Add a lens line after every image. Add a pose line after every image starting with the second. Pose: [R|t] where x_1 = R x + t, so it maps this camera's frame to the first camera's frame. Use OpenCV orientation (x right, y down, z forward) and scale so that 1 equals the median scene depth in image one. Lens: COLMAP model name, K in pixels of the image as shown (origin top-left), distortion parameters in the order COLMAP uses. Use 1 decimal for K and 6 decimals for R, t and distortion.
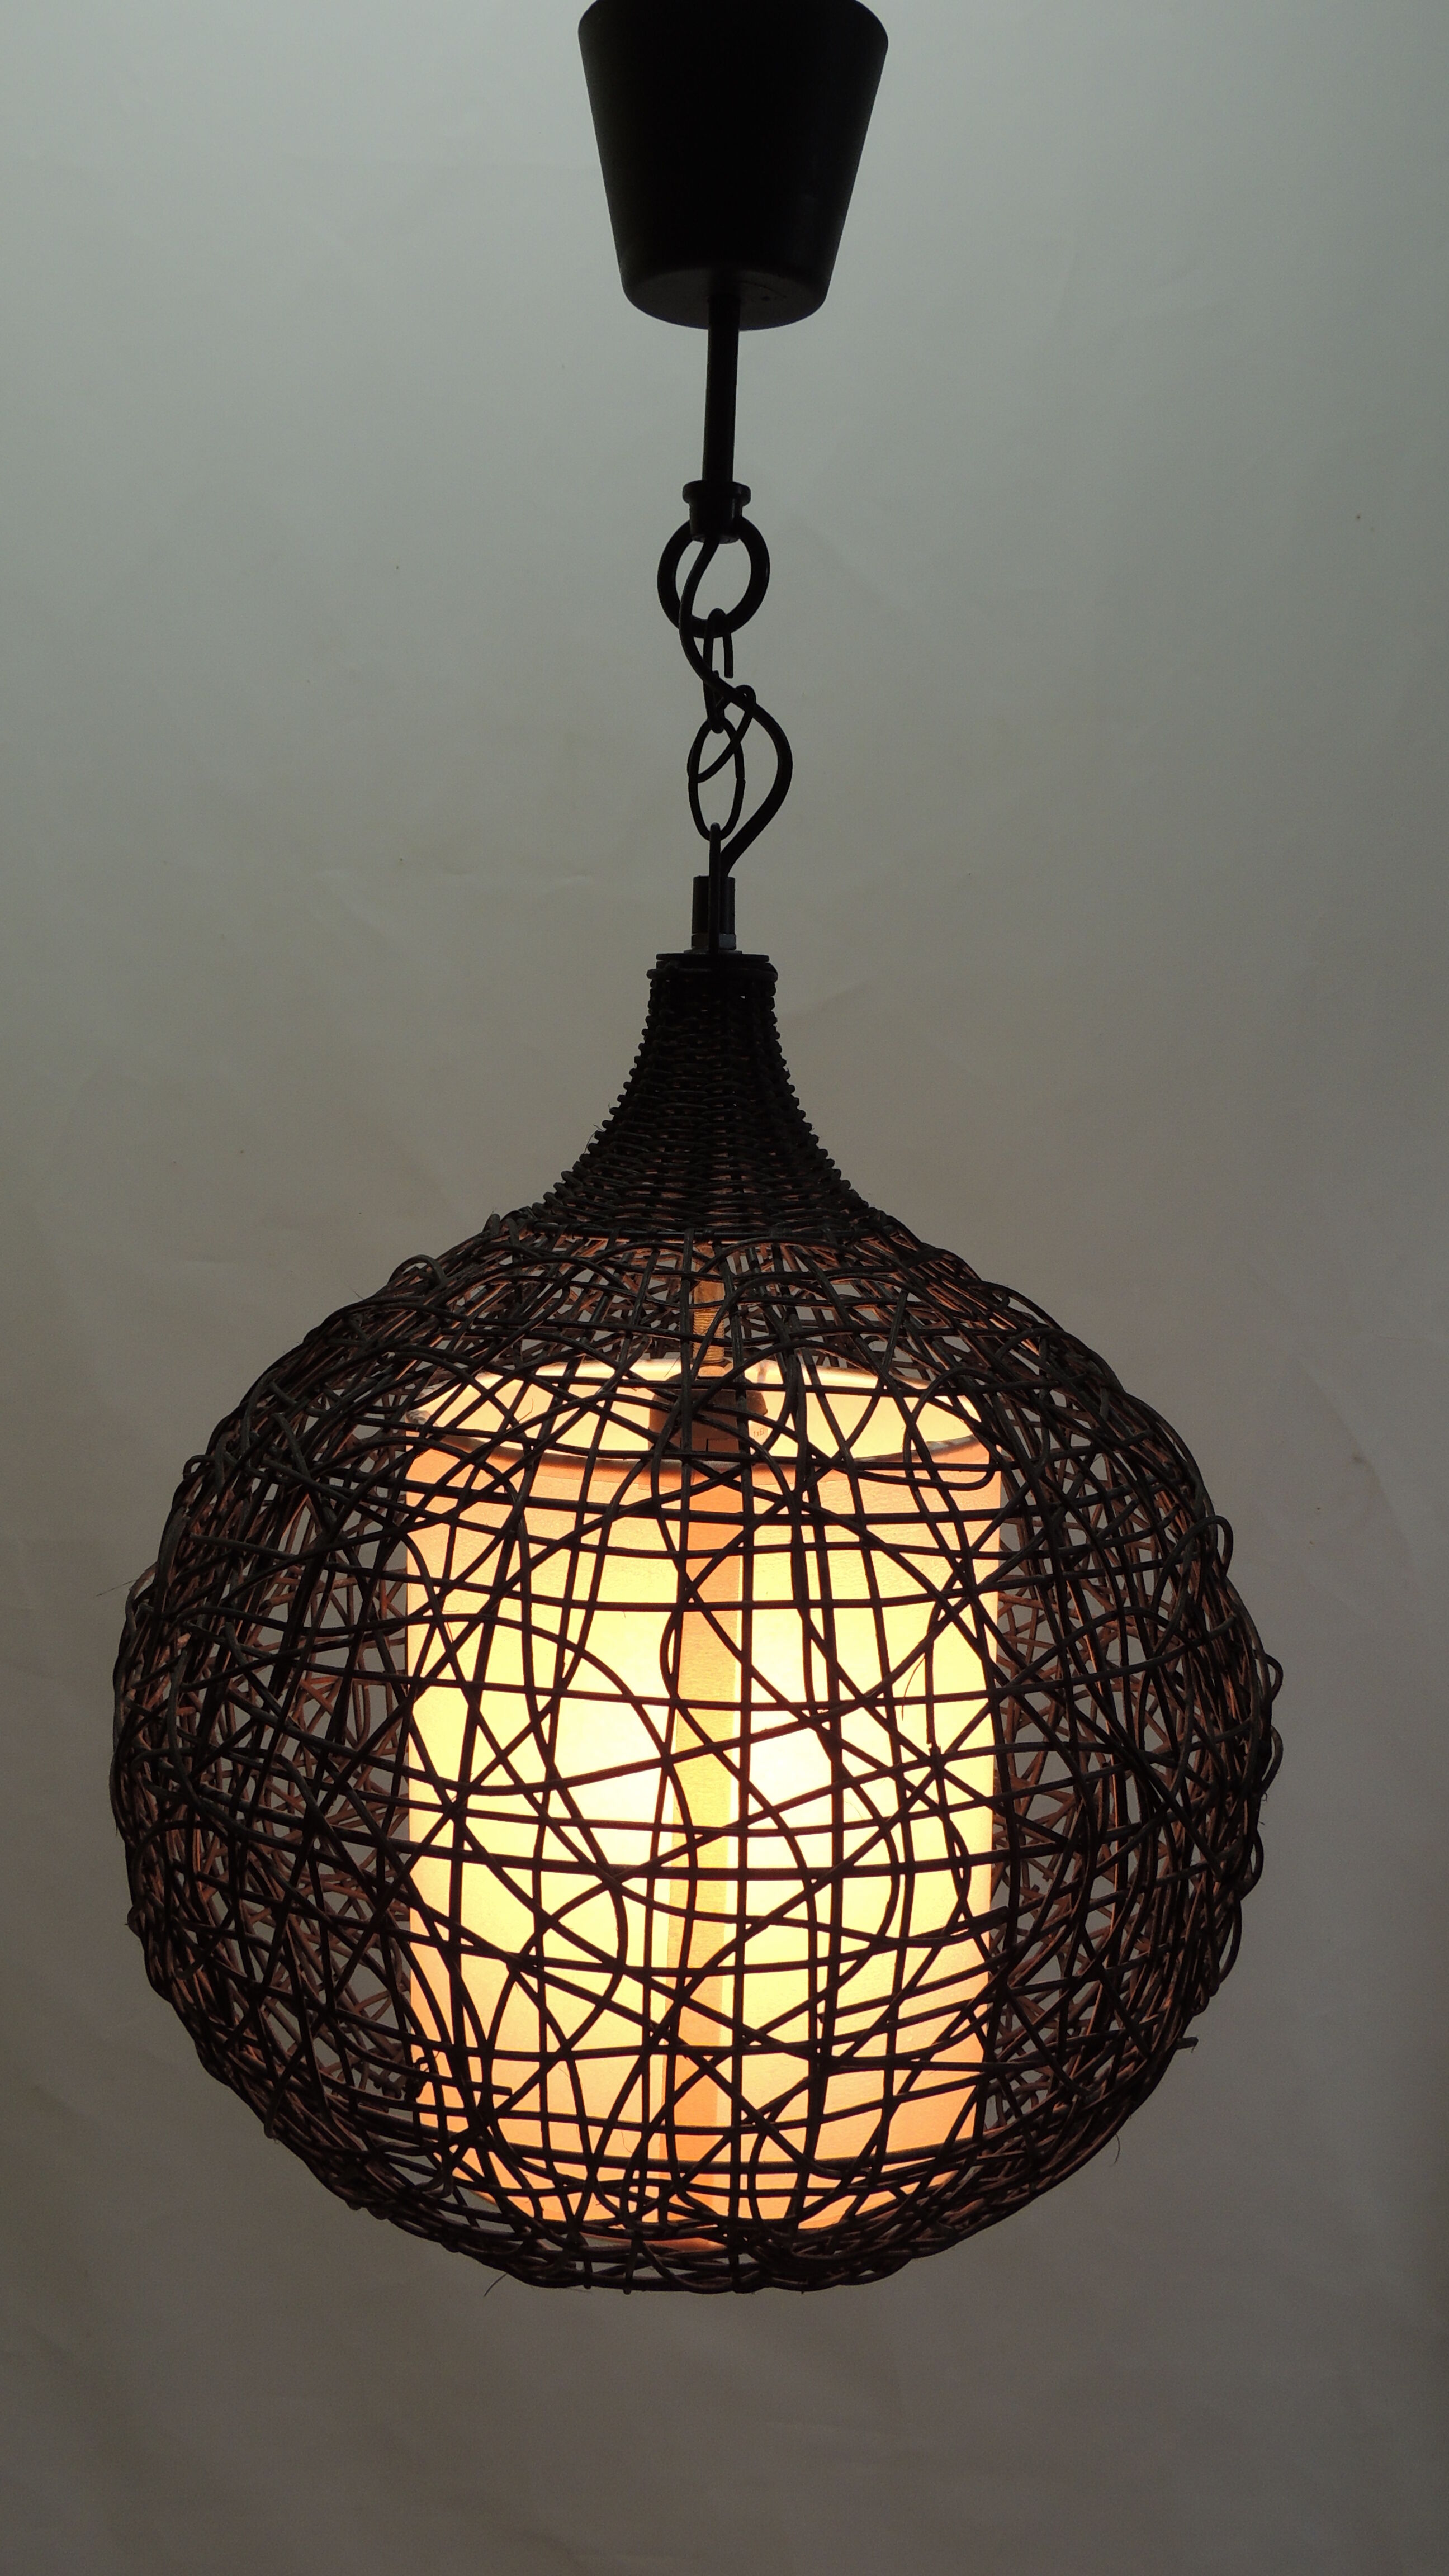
lens RADIAL K [[2312.5, 0, 724.5], [0, 2312.5, 1288.0], [0, 0, 1]] dist [-0.007374, 0.009034]
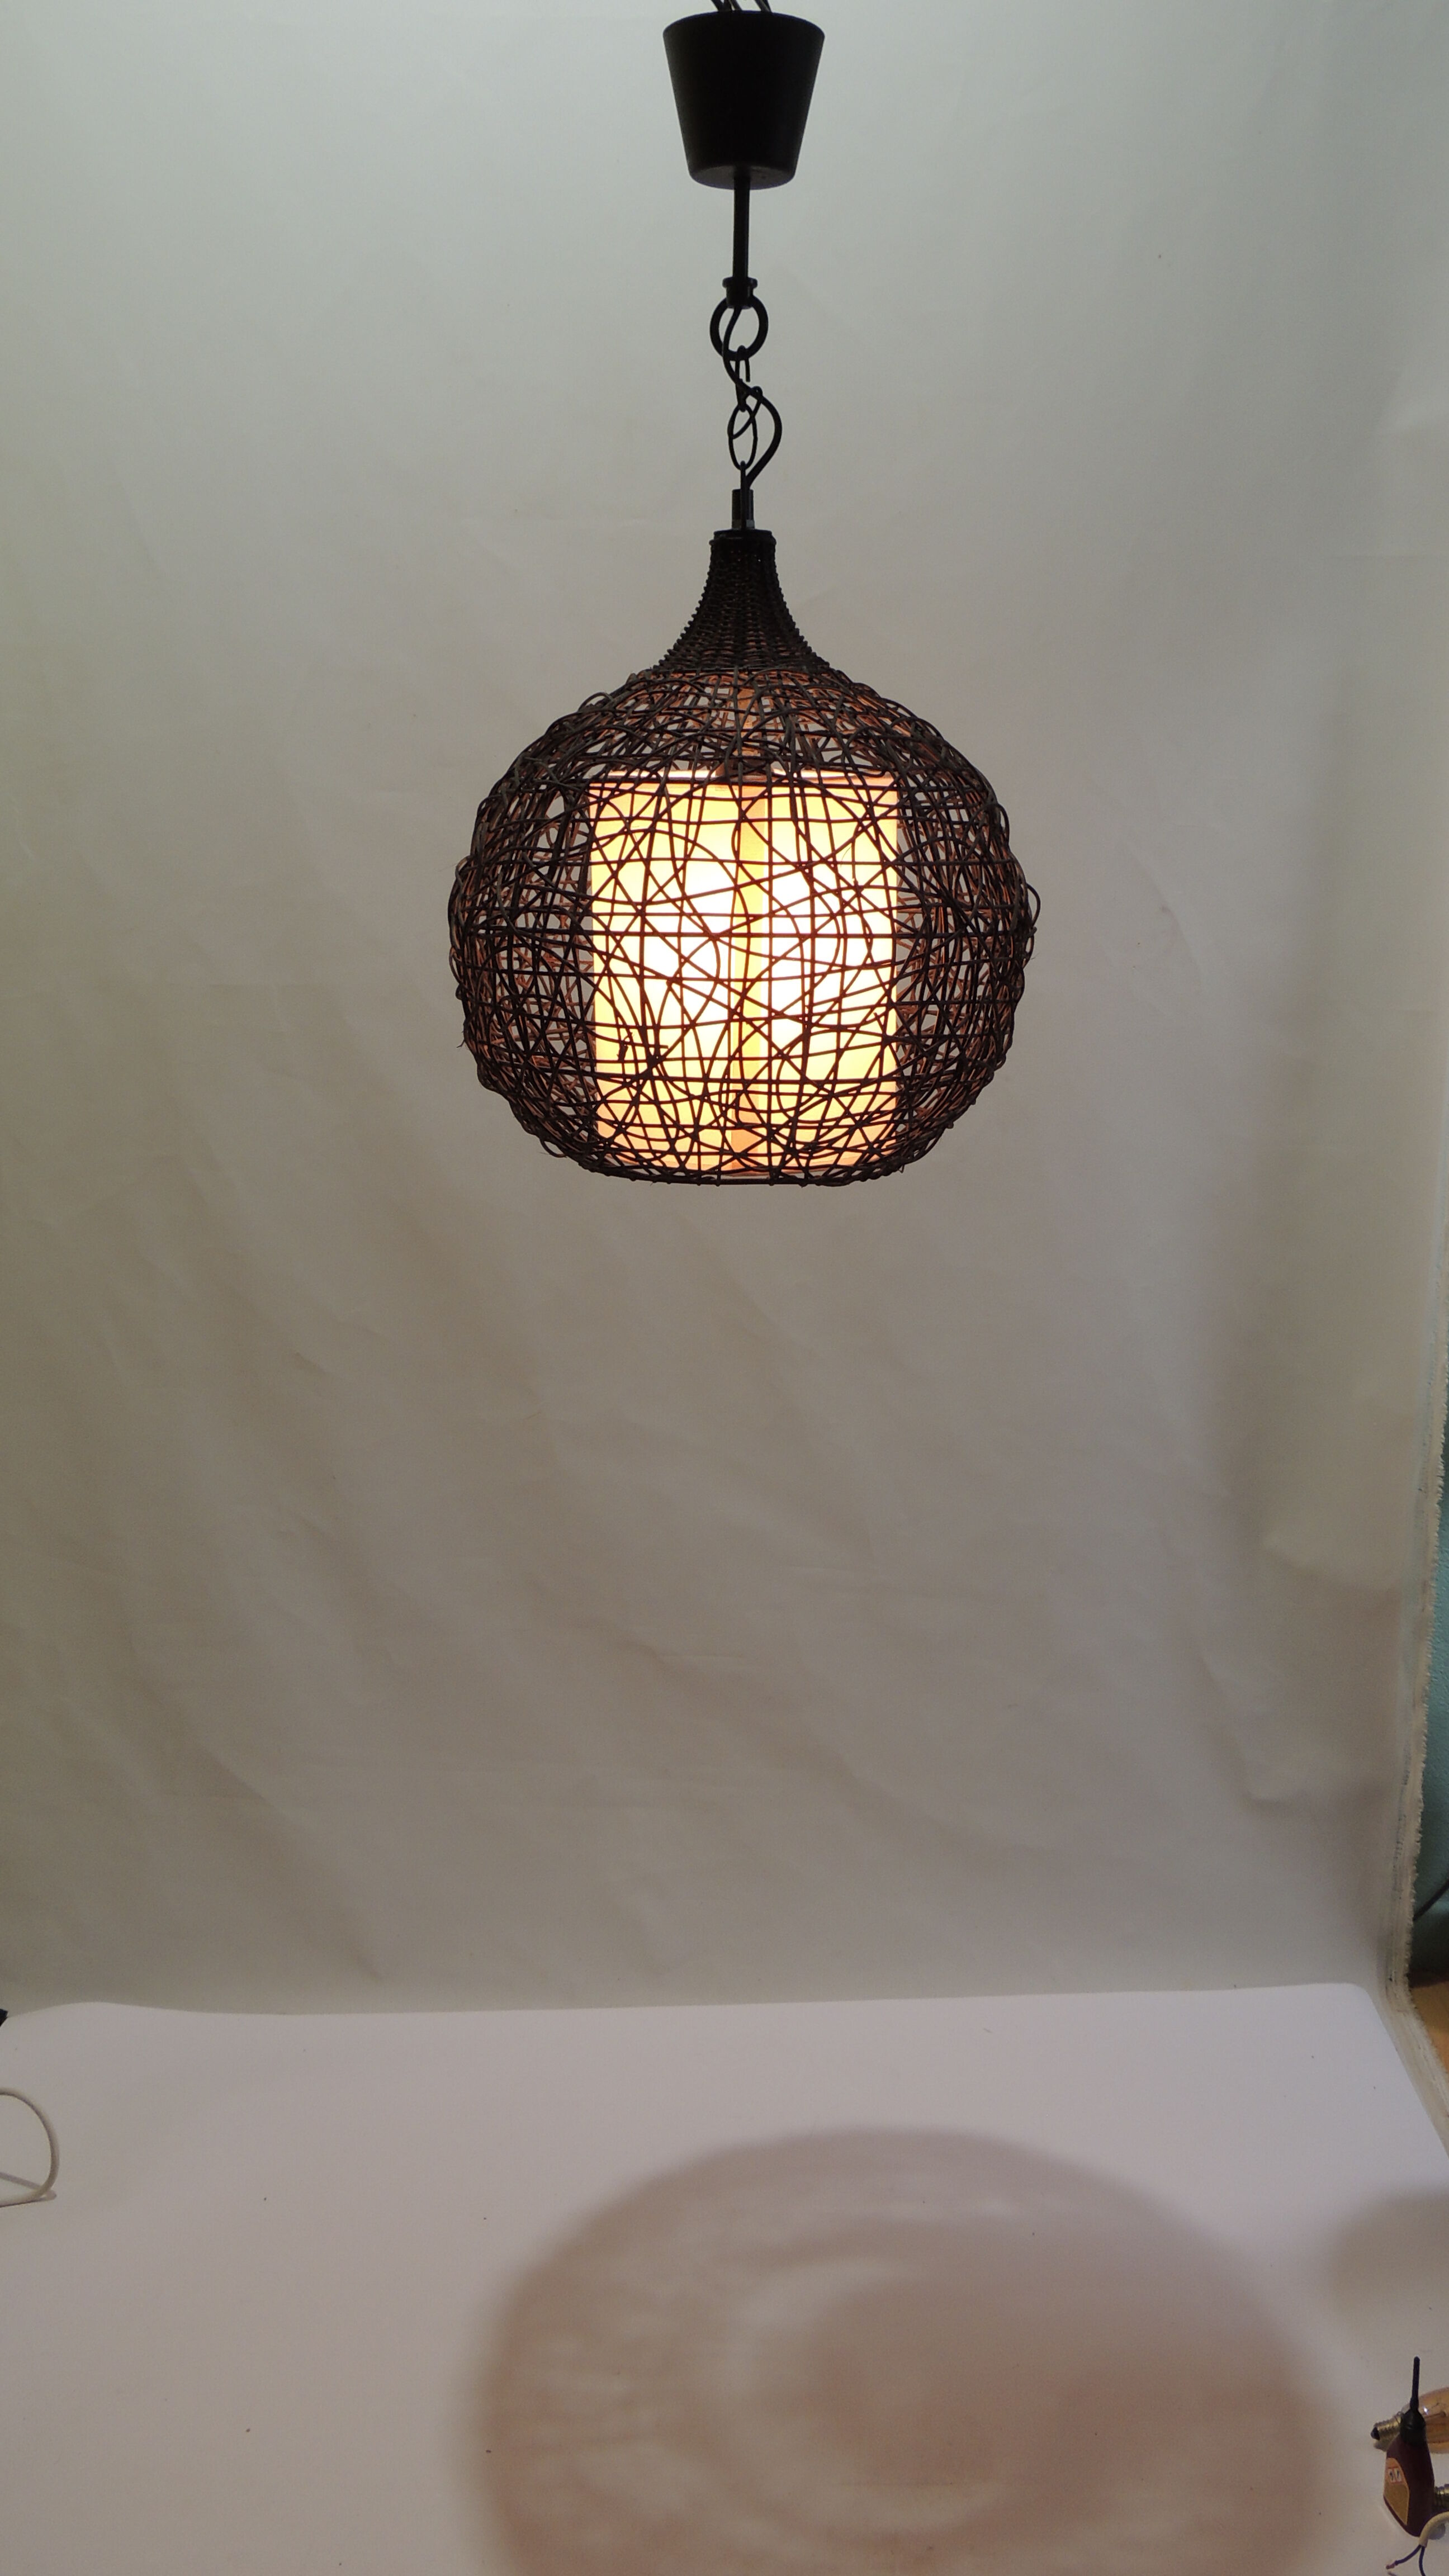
lens RADIAL K [[2312.5, 0, 724.5], [0, 2312.5, 1288.0], [0, 0, 1]] dist [-0.007374, 0.009034]
pose [[0.999732, -0.023117, 0.000734, -0.045070], [0.022866, 0.992668, 0.118693, 0.314627], [-0.003472, -0.118645, 0.992931, -1.229107]]
